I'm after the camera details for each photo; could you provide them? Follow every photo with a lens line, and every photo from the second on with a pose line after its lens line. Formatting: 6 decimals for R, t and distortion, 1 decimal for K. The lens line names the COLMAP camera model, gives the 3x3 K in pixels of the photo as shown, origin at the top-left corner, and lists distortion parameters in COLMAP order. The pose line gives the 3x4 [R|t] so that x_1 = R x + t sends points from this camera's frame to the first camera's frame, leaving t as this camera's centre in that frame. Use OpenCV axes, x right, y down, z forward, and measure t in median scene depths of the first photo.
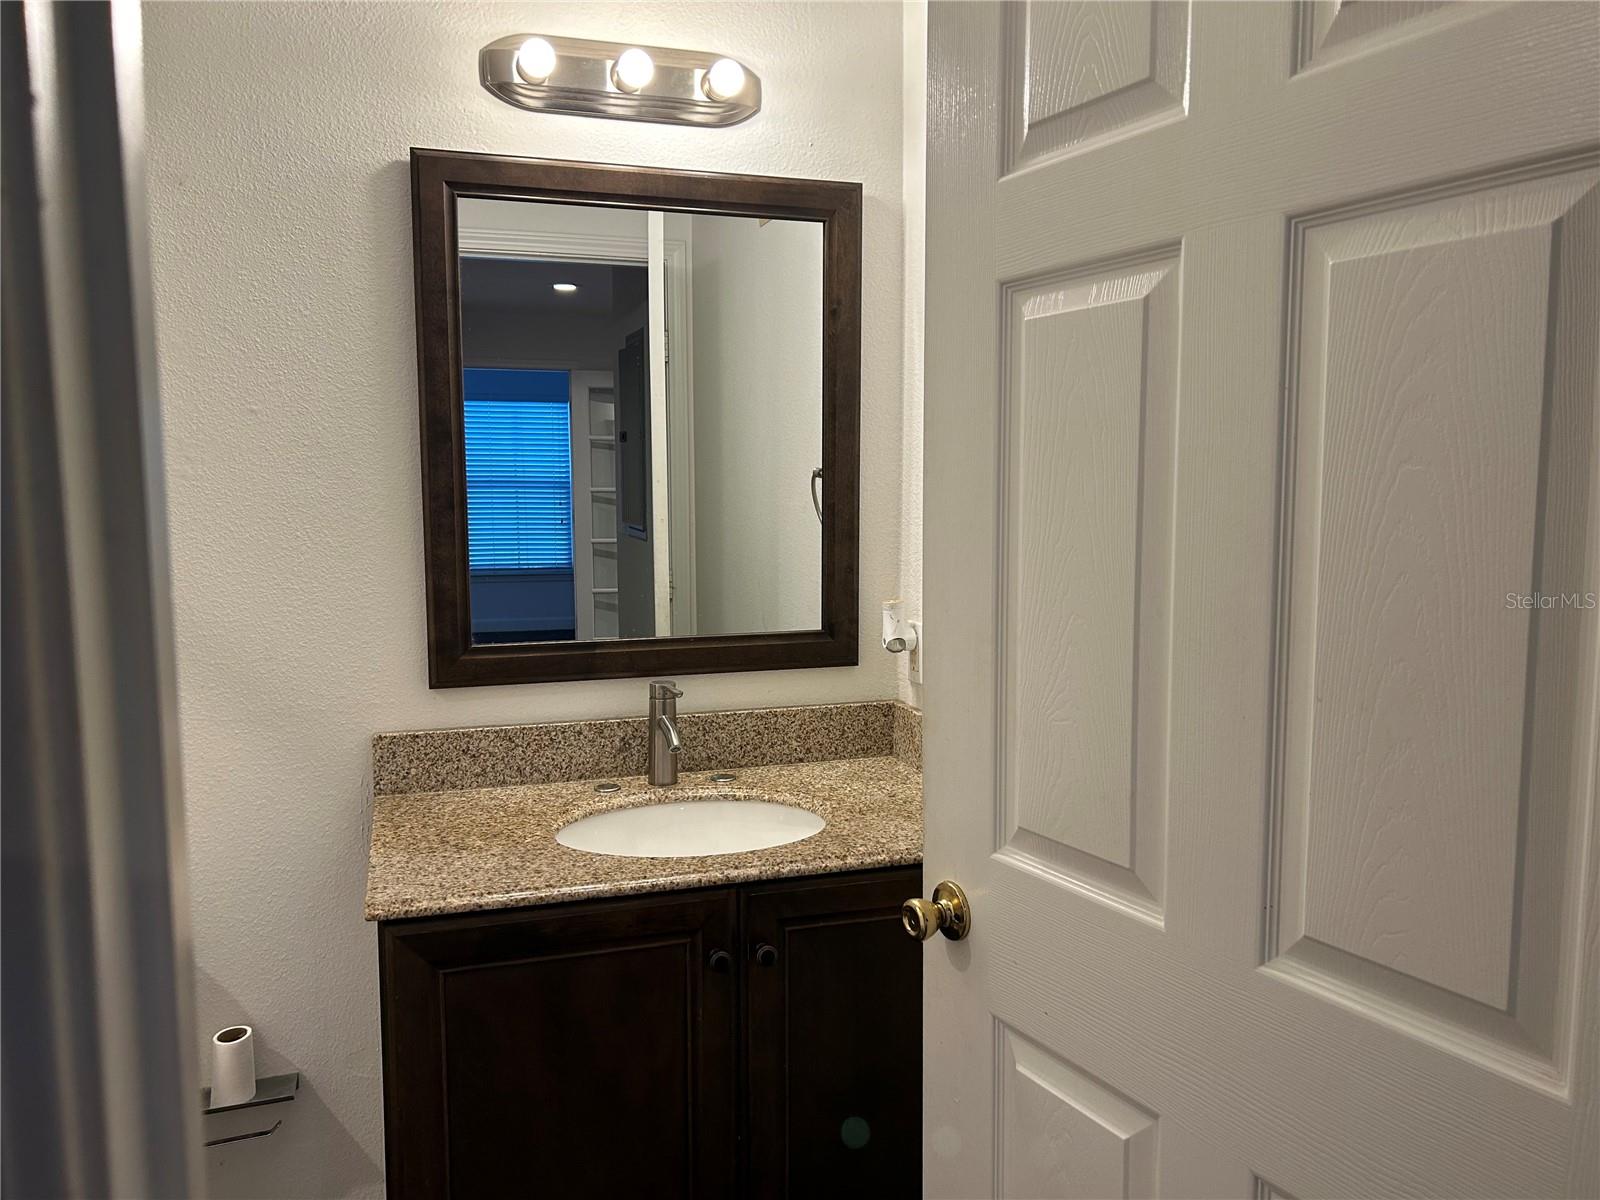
lens RADIAL K [[1199.3, 0, 791.9], [0, 1199.3, 604.6], [0, 0, 1]] dist [0.056186, -0.059464]
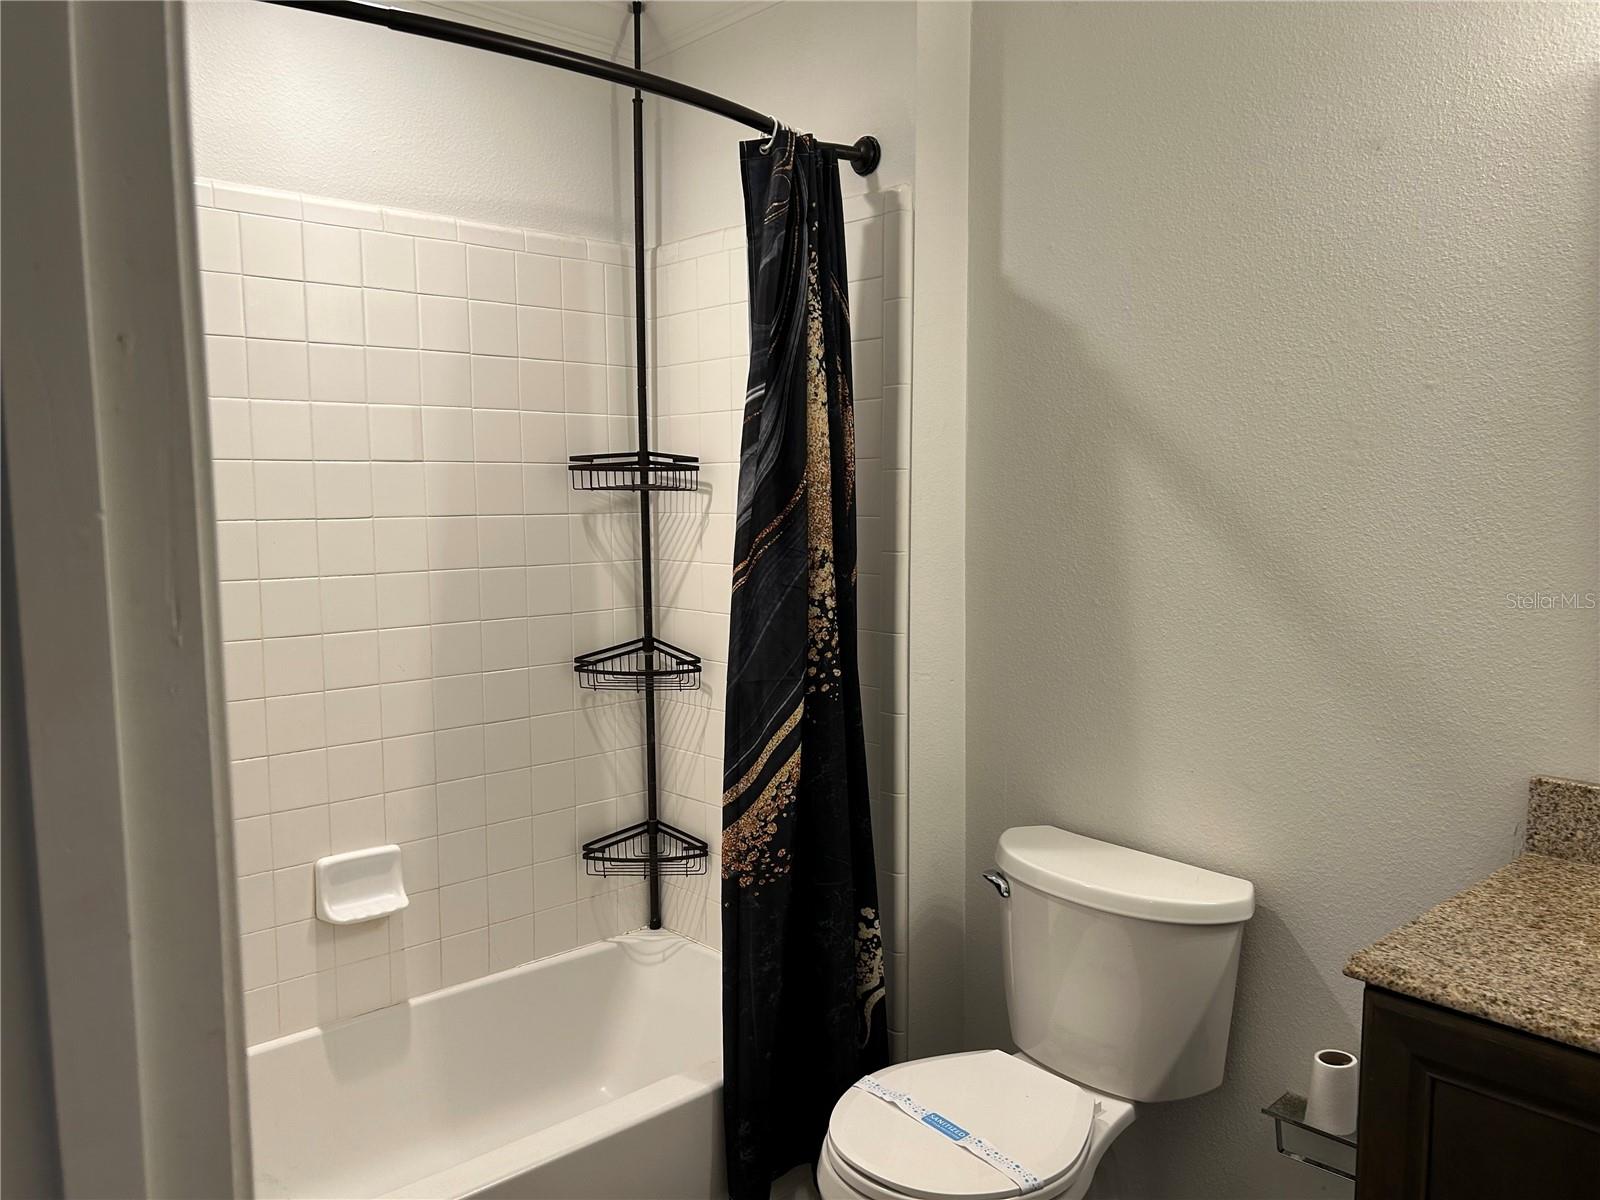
lens RADIAL K [[1199.3, 0, 796.1], [0, 1199.3, 605.6], [0, 0, 1]] dist [0.056186, -0.059464]
pose [[0.417828, 0.088974, -0.904159, 0.181380], [-0.089688, 0.994371, 0.056405, -0.008127], [0.904089, 0.057524, 0.423456, 0.210380]]
